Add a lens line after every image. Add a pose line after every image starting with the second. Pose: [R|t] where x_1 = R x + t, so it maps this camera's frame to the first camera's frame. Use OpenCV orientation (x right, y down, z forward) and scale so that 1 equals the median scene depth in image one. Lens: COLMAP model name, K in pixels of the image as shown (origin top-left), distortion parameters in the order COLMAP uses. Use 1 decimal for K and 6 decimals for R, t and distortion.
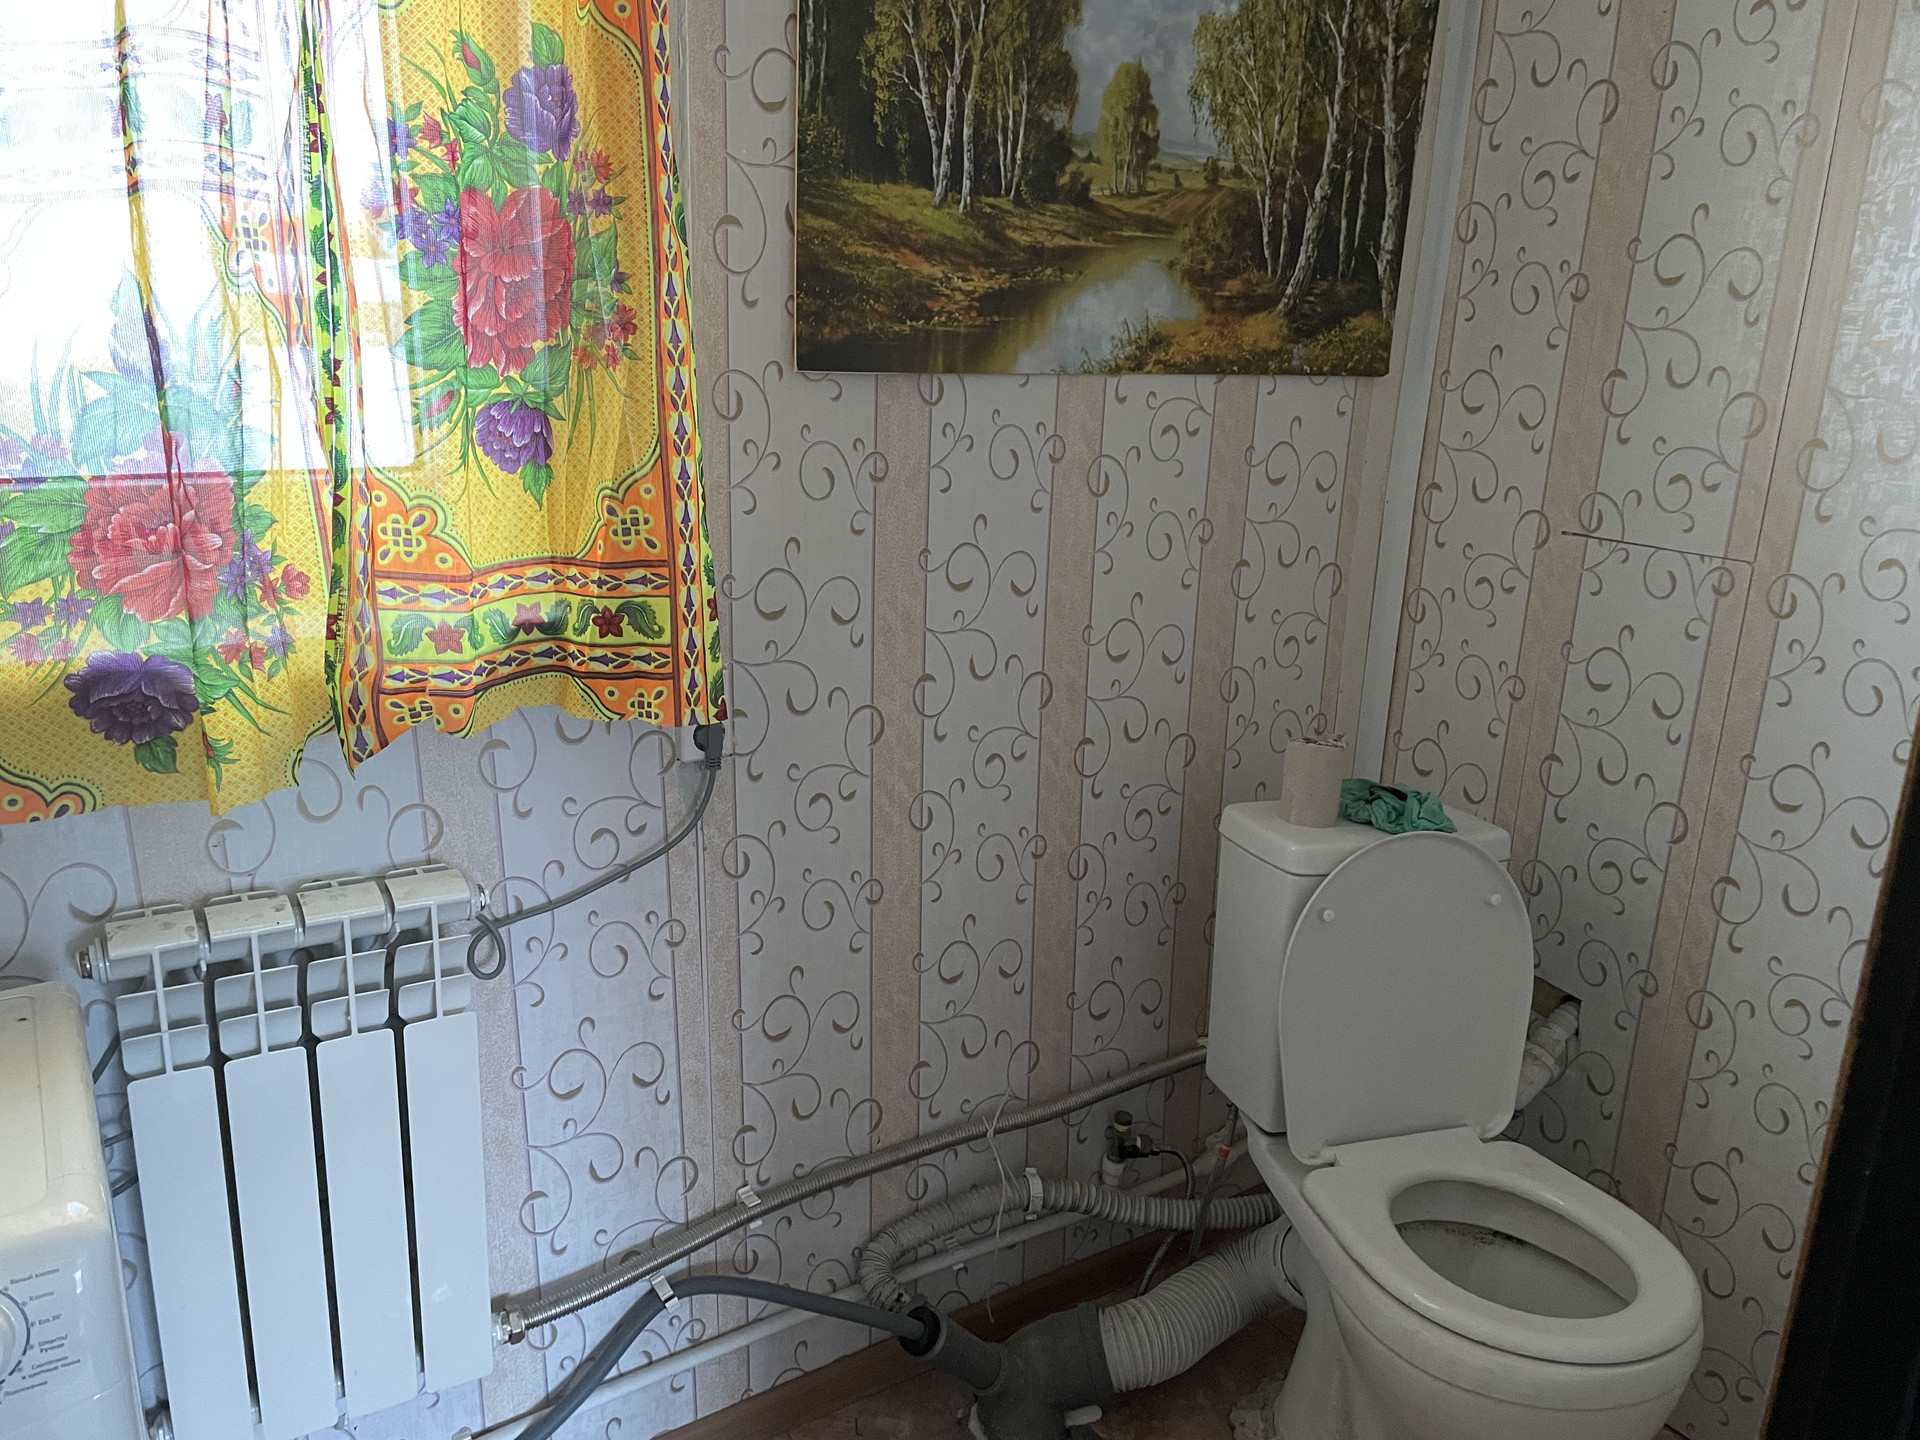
lens RADIAL K [[1447.0, 0, 962.7], [0, 1447.0, 726.8], [0, 0, 1]] dist [0.099712, -0.123142]
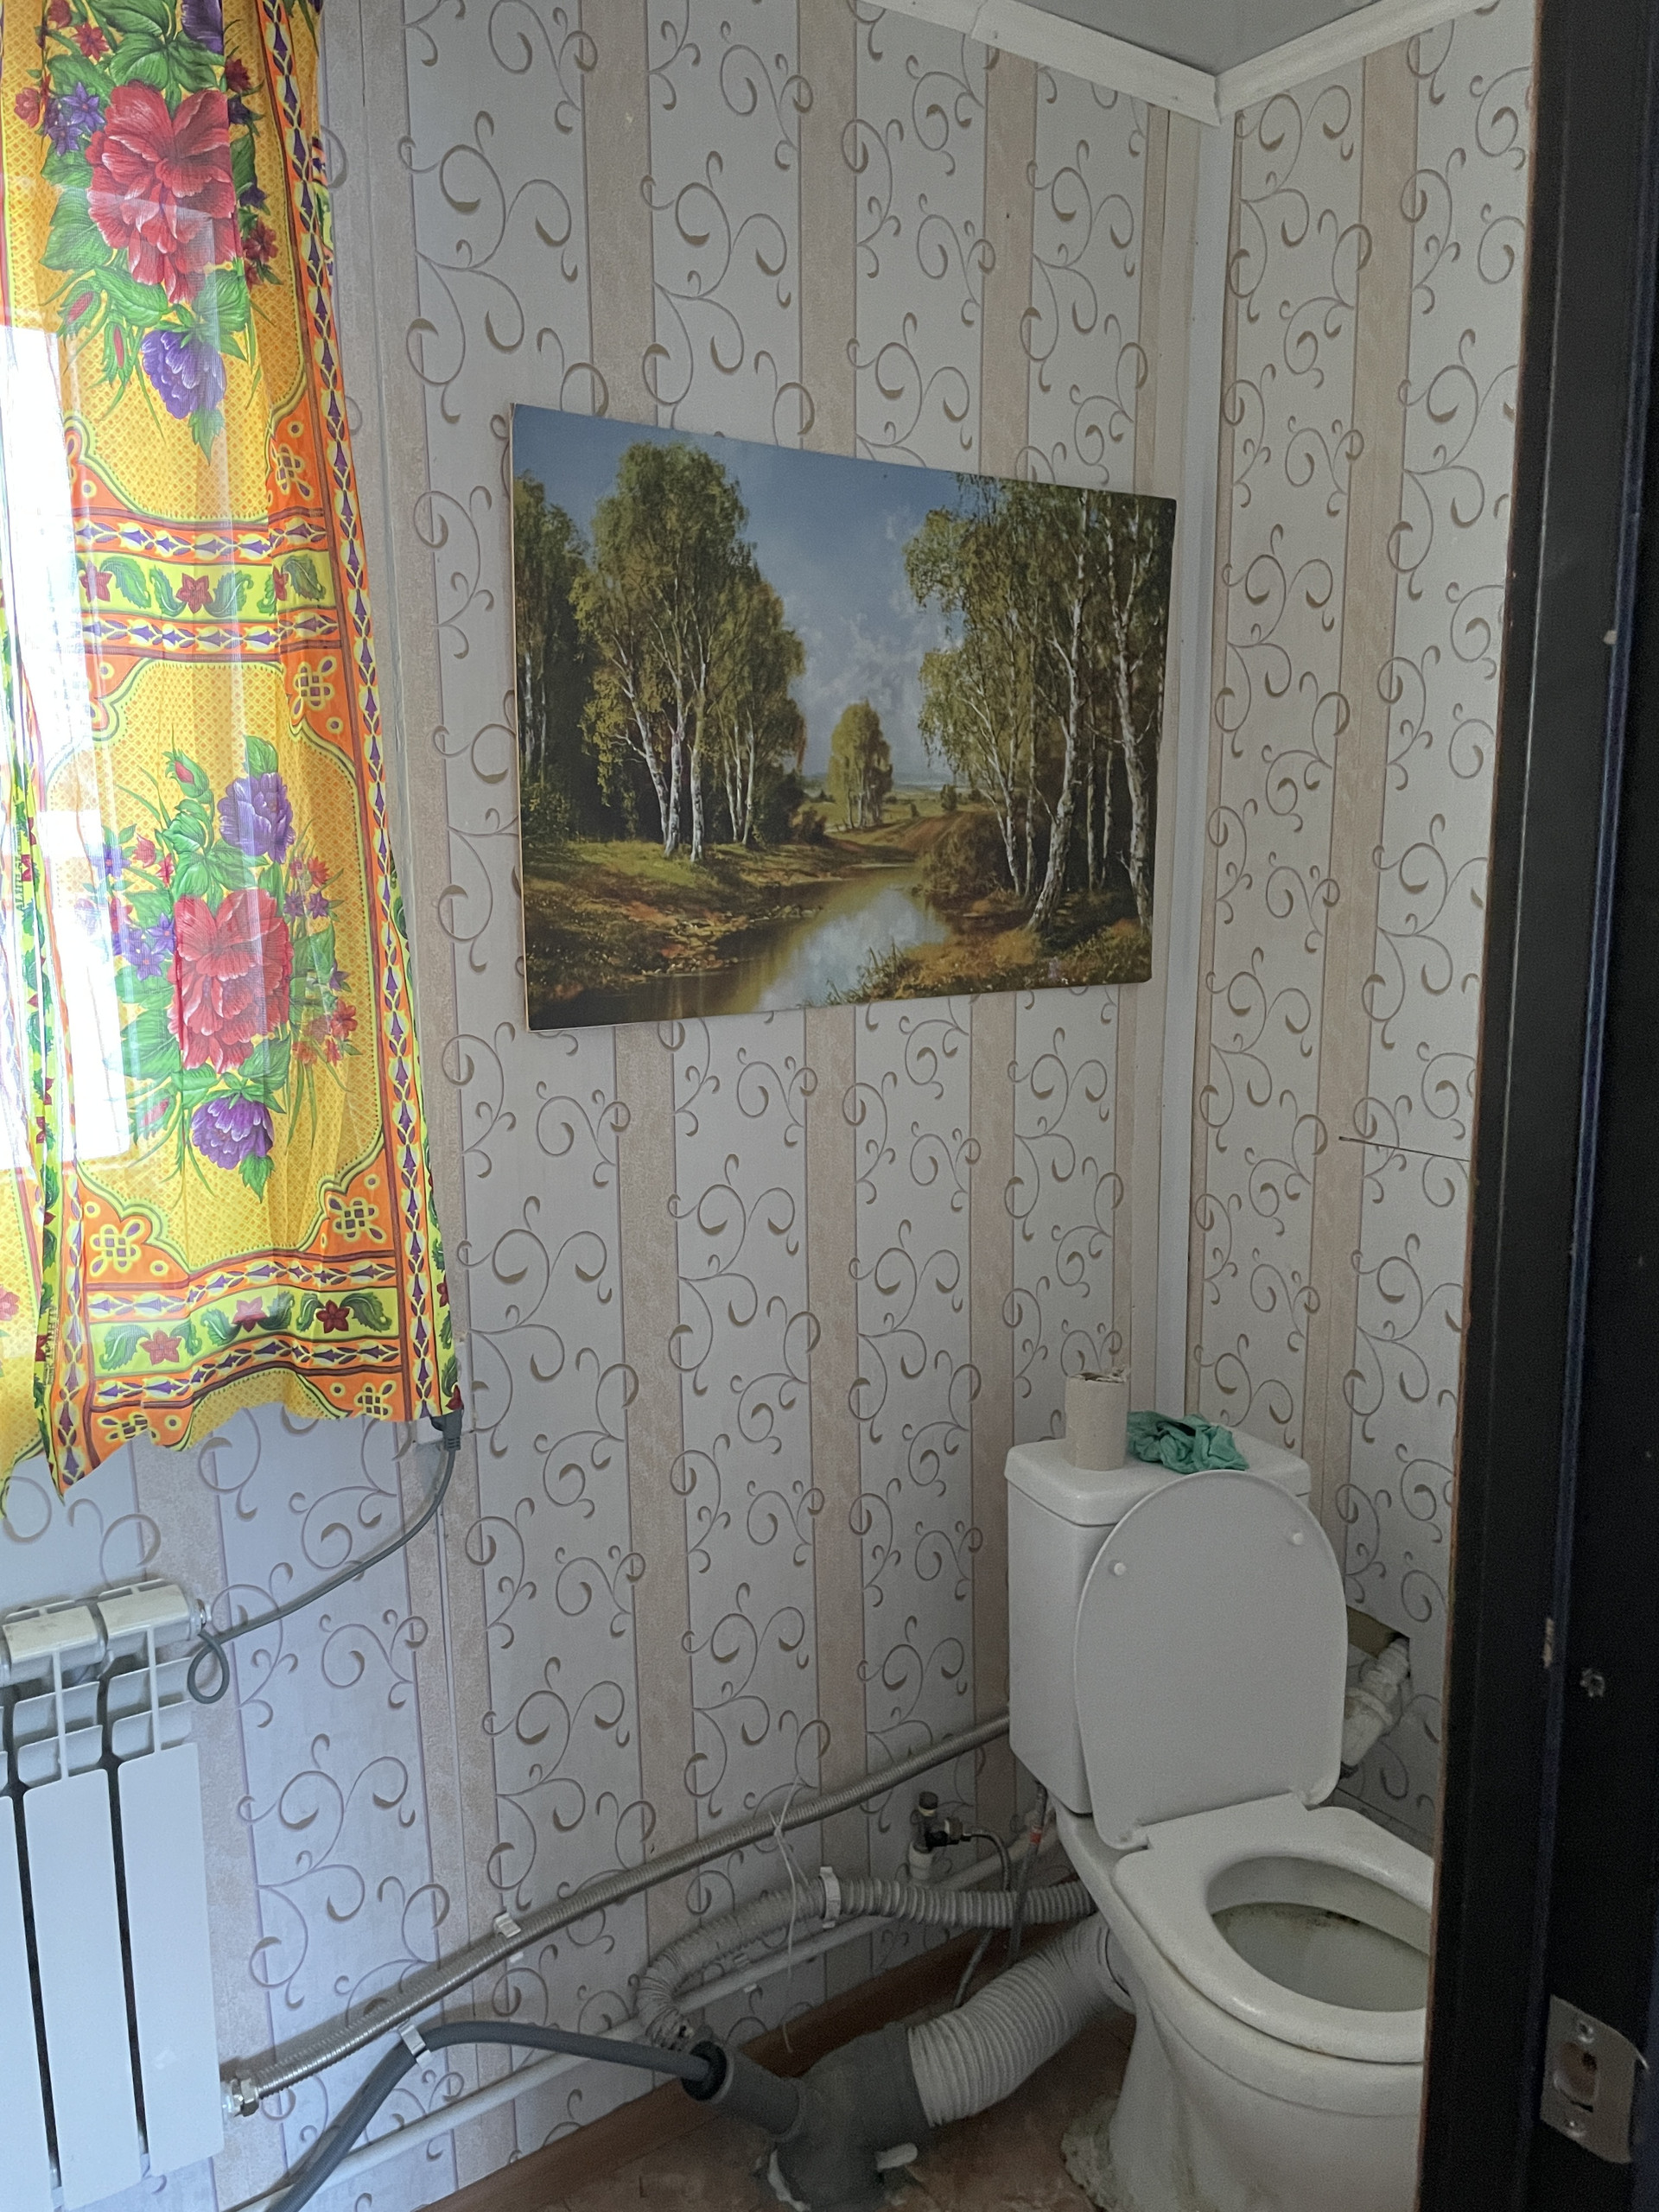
lens RADIAL K [[1667.1, 0, 821.2], [0, 1667.1, 1102.1], [0, 0, 1]] dist [0.099712, -0.123142]
pose [[0.998281, -0.049416, 0.031499, 0.046405], [0.052624, 0.992444, -0.110843, -0.066947], [-0.025783, 0.112311, 0.993339, -0.116837]]
